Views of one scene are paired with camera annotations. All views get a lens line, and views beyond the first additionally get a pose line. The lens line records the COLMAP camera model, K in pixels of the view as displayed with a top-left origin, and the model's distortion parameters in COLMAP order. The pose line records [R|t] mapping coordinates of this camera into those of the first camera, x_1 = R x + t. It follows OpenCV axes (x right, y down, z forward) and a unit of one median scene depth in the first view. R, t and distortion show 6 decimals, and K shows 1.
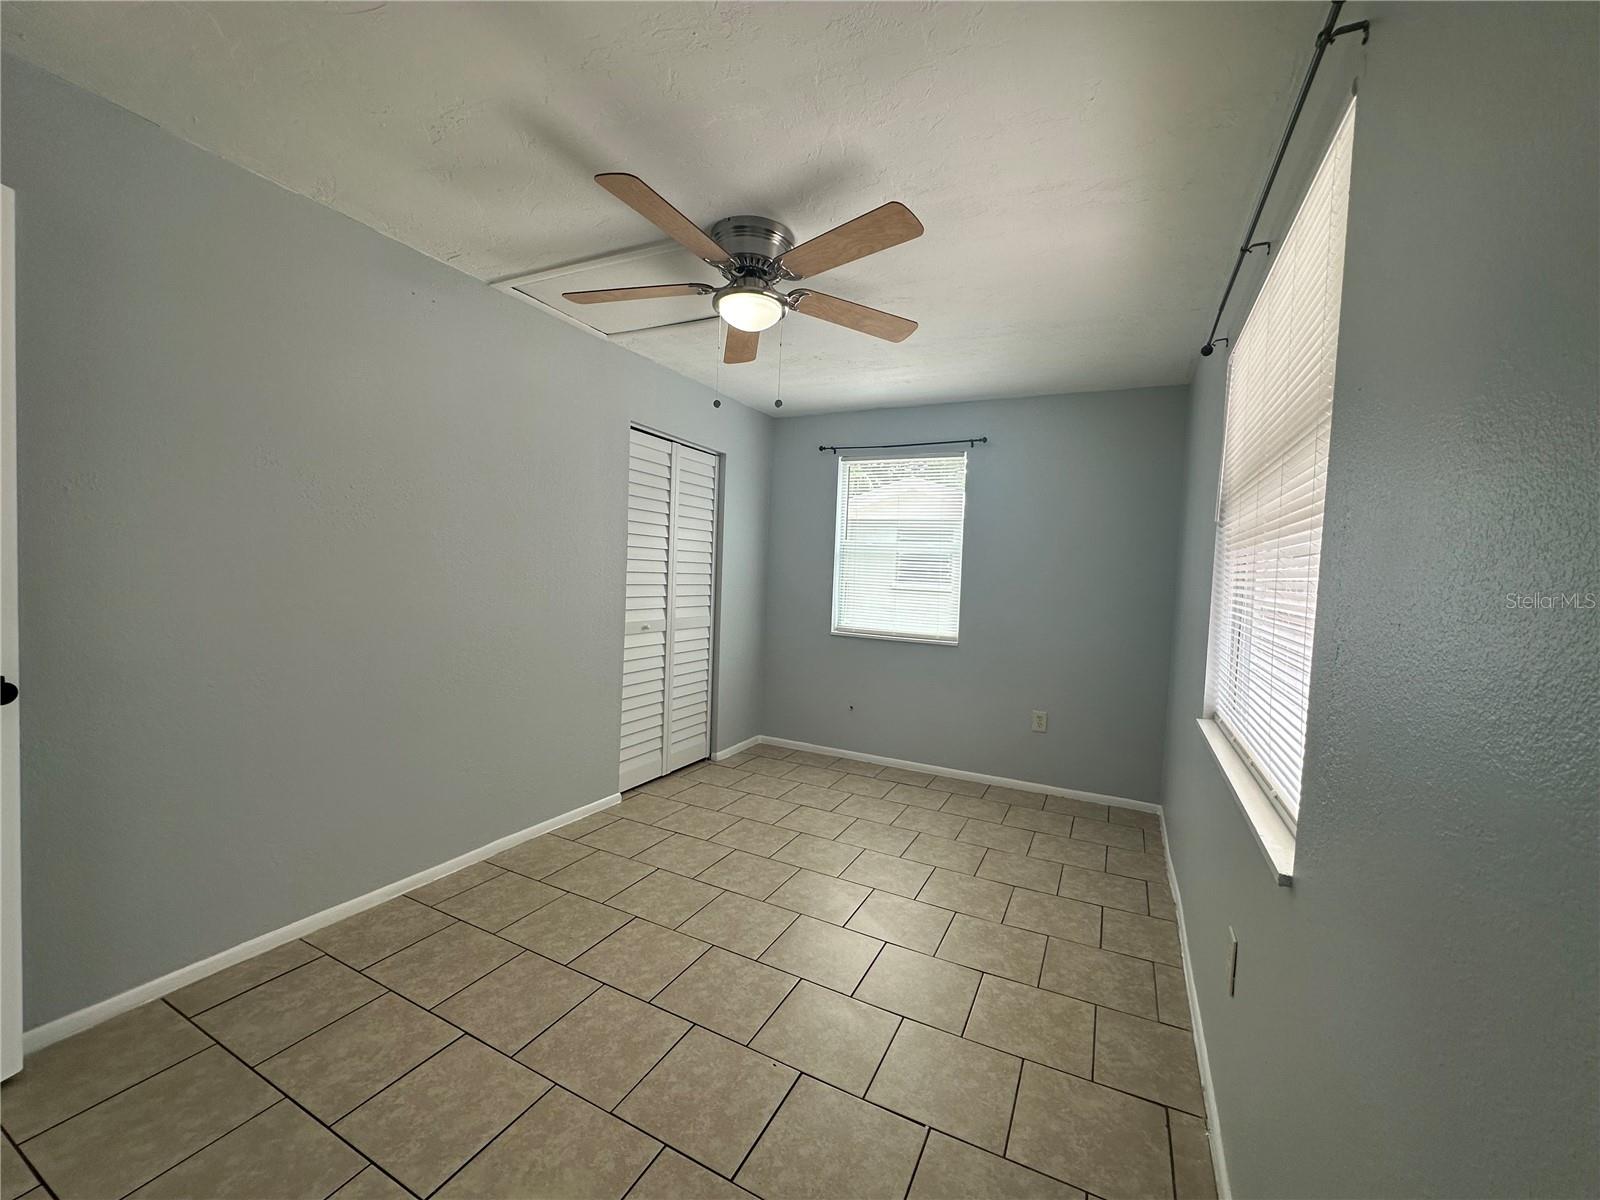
lens RADIAL K [[636.0, 0, 802.4], [0, 636.0, 599.7], [0, 0, 1]] dist [-0.000934, 0.000283]
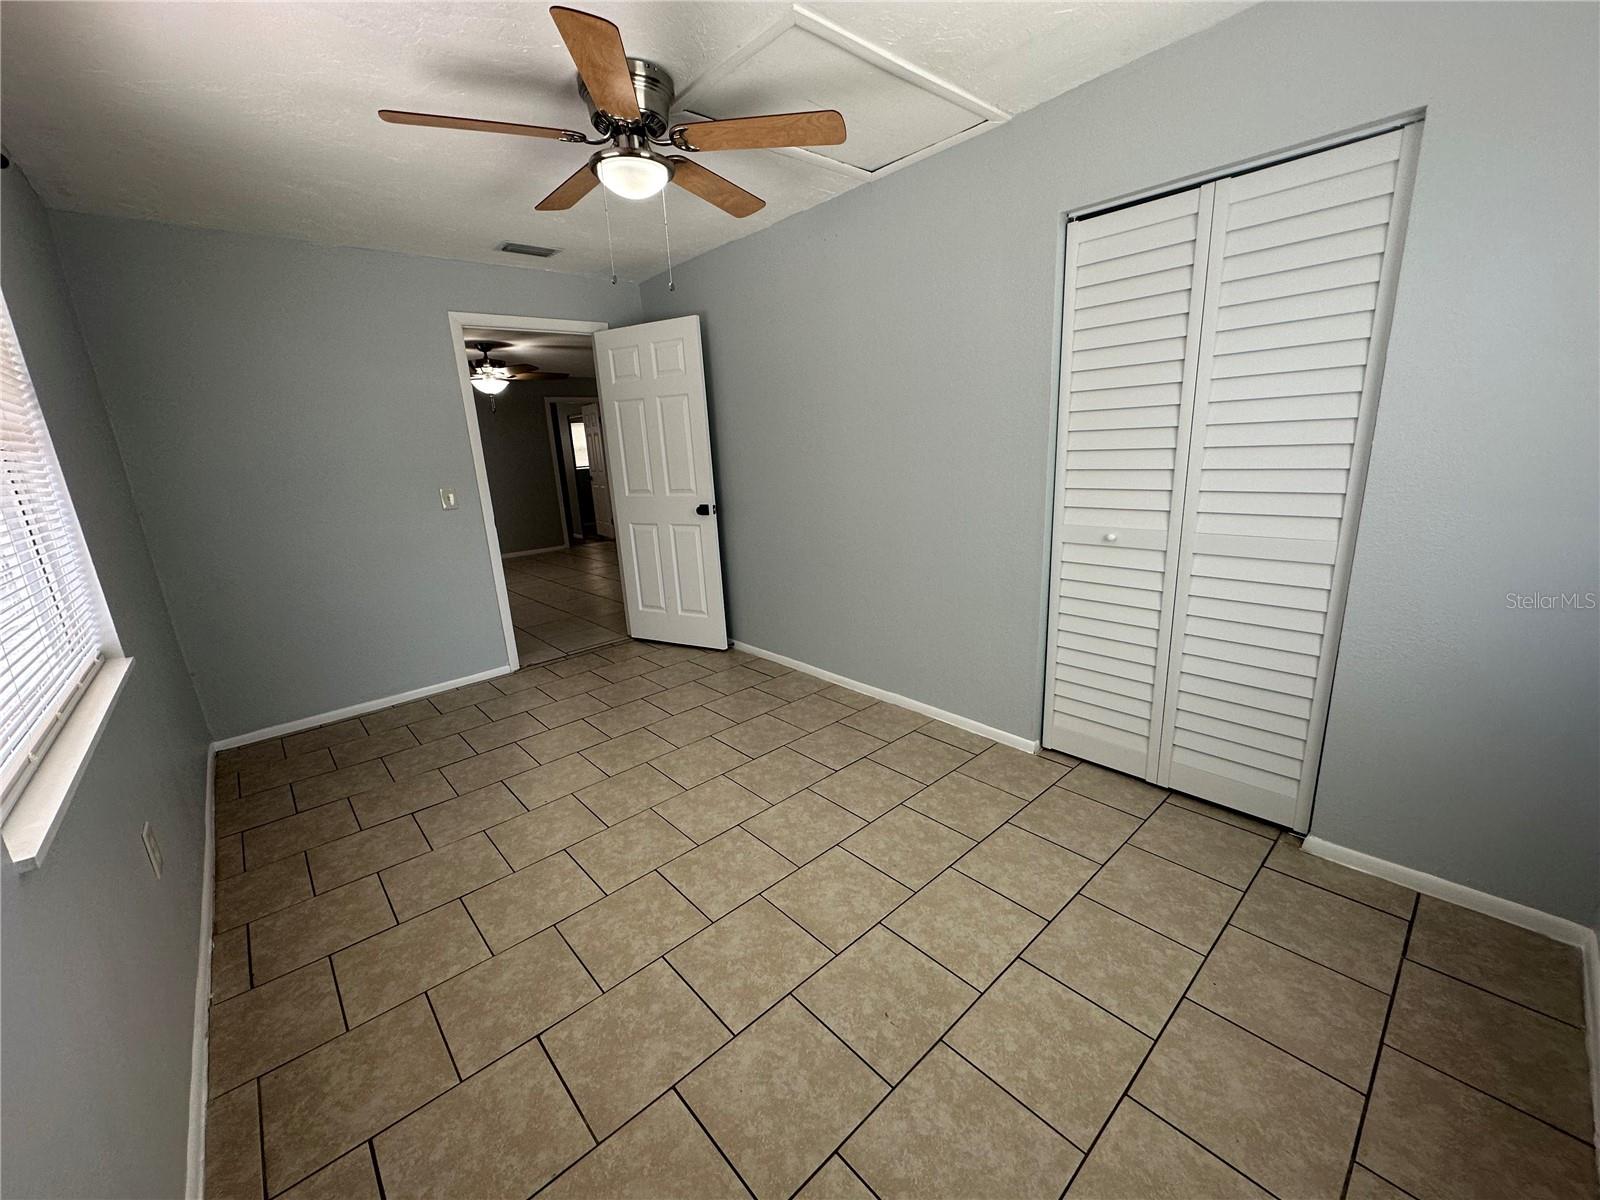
lens RADIAL K [[636.0, 0, 802.4], [0, 636.0, 599.7], [0, 0, 1]] dist [-0.000934, 0.000283]
pose [[-0.366486, 0.203991, -0.907786, 0.548473], [-0.004782, 0.975244, 0.221080, -0.042819], [0.930411, 0.085363, -0.356438, 1.120195]]
